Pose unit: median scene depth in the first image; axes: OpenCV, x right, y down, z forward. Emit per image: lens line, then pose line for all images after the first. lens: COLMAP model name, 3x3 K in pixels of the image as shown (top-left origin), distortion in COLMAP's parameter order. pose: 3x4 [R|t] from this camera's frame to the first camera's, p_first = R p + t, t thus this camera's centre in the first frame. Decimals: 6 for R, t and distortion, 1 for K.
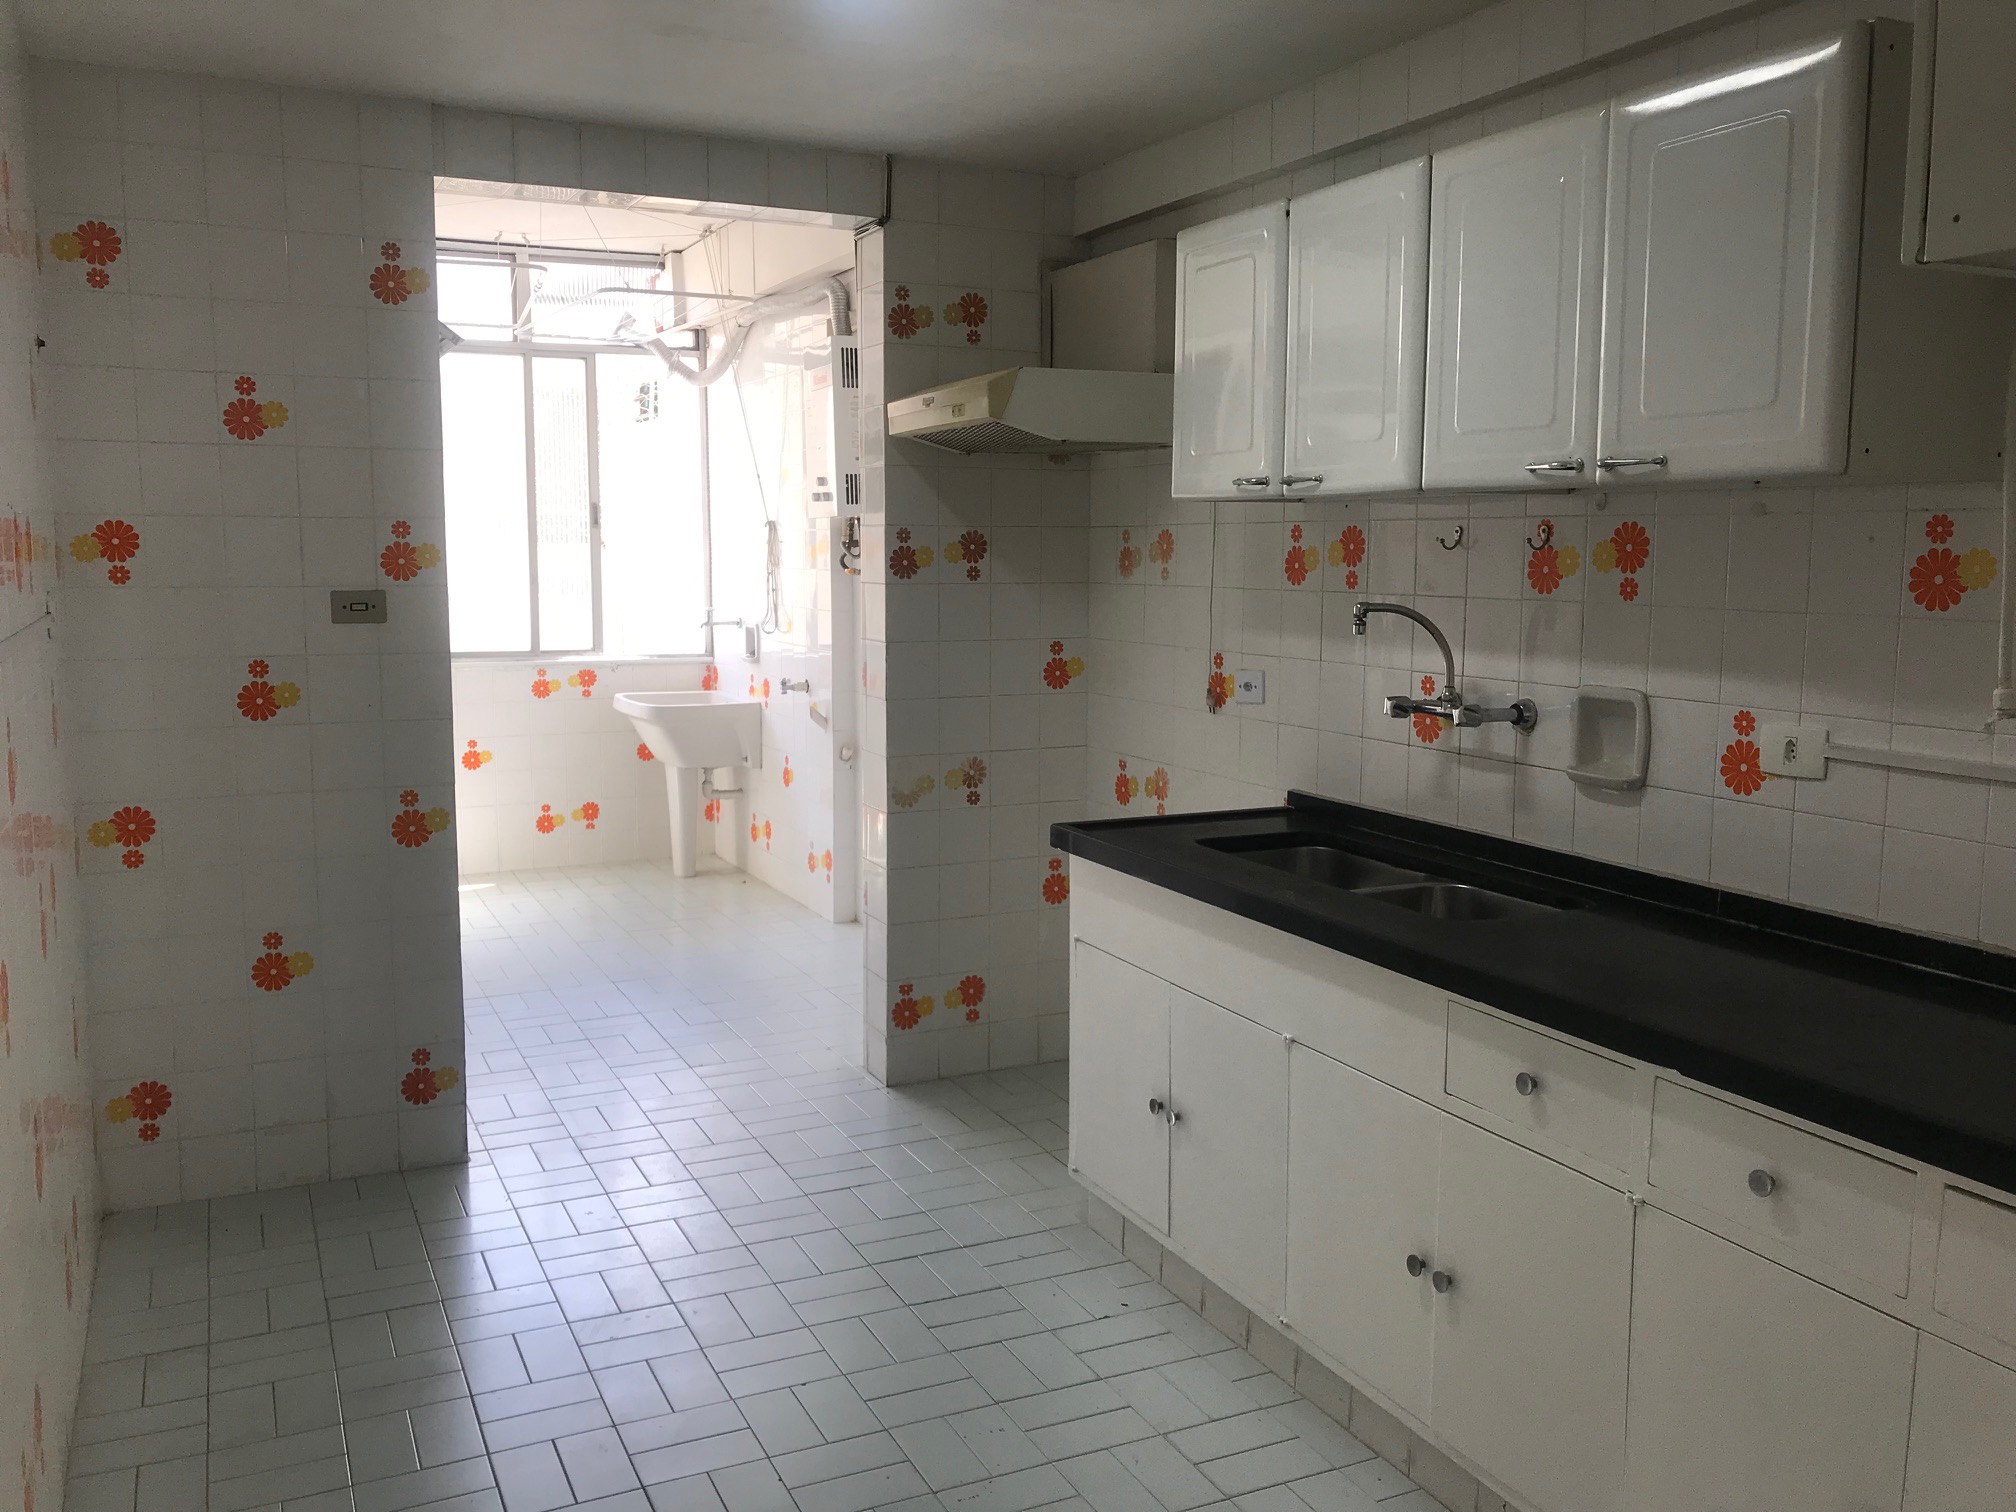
lens RADIAL K [[1654.6, 0, 1014.9], [0, 1654.6, 746.0], [0, 0, 1]] dist [0.119307, -0.223624]
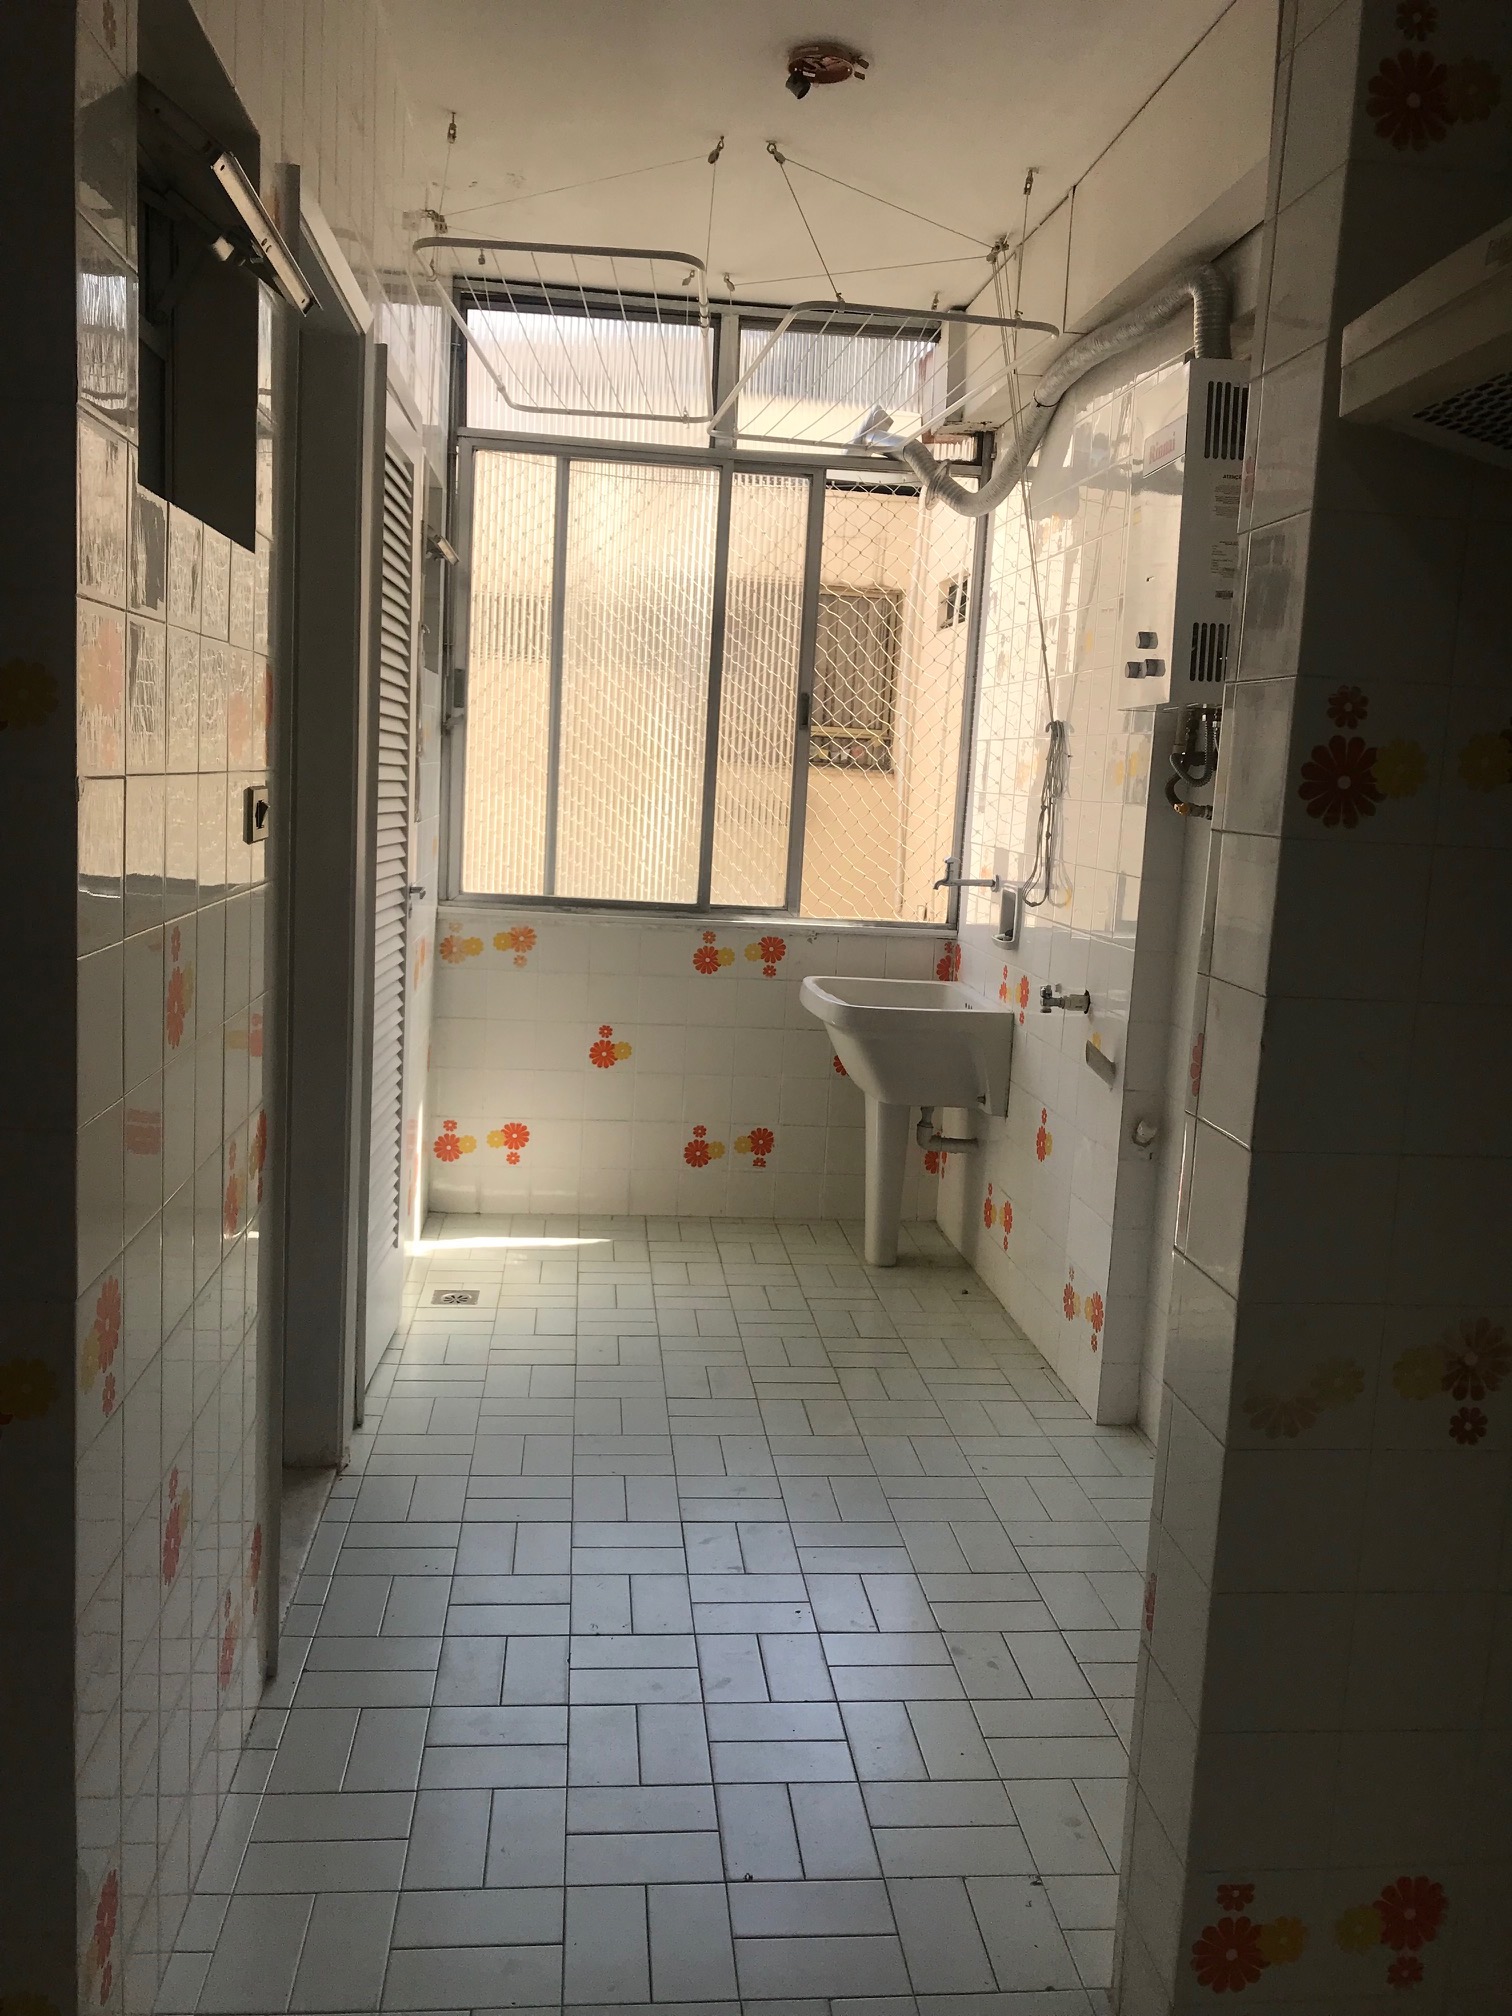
lens RADIAL K [[1654.6, 0, 752.6], [0, 1654.6, 995.5], [0, 0, 1]] dist [0.119307, -0.223624]
pose [[0.938689, 0.089678, -0.332897, -0.037689], [-0.087914, 0.995919, 0.020392, -0.036637], [0.333368, 0.010125, 0.942743, 0.373148]]
